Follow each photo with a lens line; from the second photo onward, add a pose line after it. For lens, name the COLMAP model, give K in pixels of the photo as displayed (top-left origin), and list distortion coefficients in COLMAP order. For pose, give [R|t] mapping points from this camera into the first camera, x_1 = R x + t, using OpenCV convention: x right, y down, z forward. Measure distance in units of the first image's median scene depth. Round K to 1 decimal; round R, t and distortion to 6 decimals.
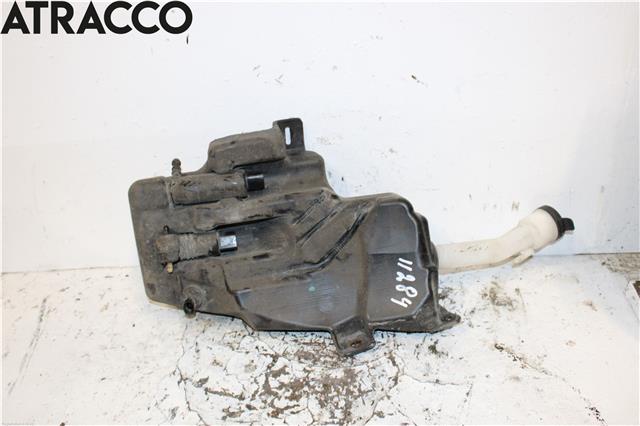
lens RADIAL K [[665.2, 0, 328.5], [0, 665.2, 212.4], [0, 0, 1]] dist [-0.078837, 0.000000]
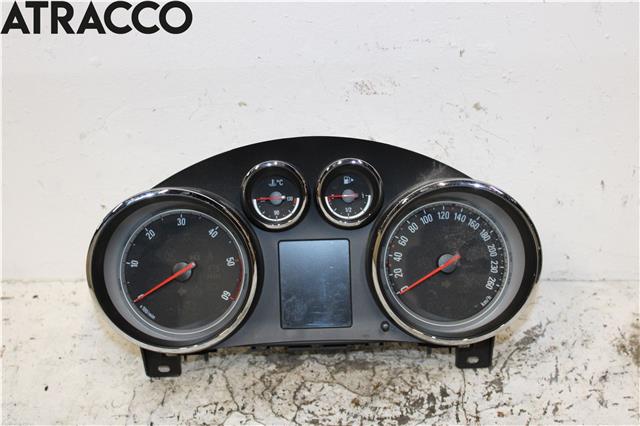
lens RADIAL K [[936.9, 0, 327.7], [0, 936.9, 219.6], [0, 0, 1]] dist [-0.009575, 0.000000]
pose [[0.999773, 0.020393, 0.006179, -0.046990], [-0.020864, 0.995770, 0.089484, -0.069467], [-0.004328, -0.089593, 0.995969, 0.161145]]
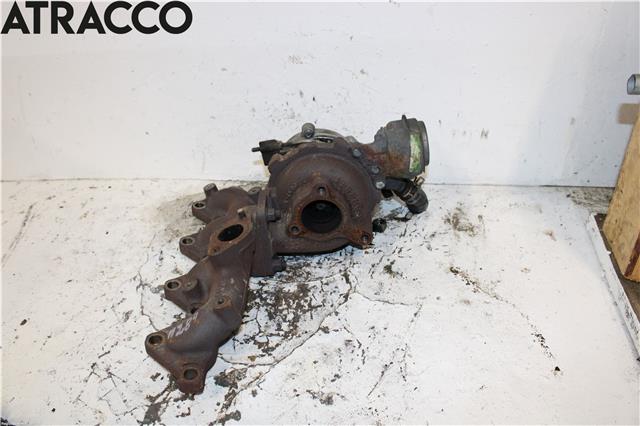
lens RADIAL K [[578.6, 0, 323.5], [0, 578.6, 218.0], [0, 0, 1]] dist [-0.137385, 0.067760]
pose [[0.998051, 0.047092, -0.040948, 0.088946], [-0.042271, 0.992859, 0.111551, 0.034393], [0.045909, -0.109603, 0.992915, 0.126694]]
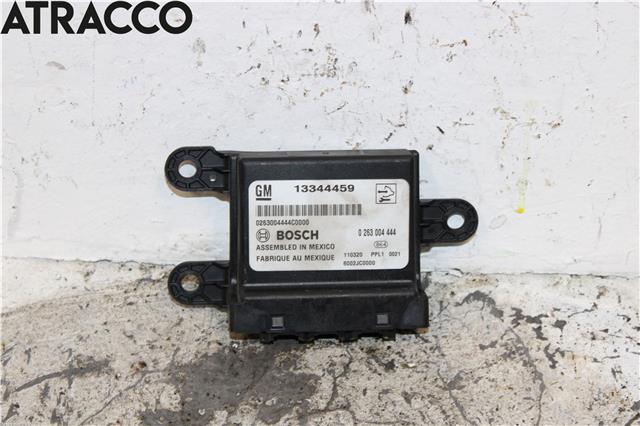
lens RADIAL K [[1557.9, 0, 324.1], [0, 1557.9, 220.2], [0, 0, 1]] dist [0.111446, 0.000000]
pose [[0.997415, 0.047044, 0.054324, -0.056338], [-0.055652, 0.983918, 0.169732, -0.086236], [-0.045465, -0.172316, 0.983992, 0.319076]]
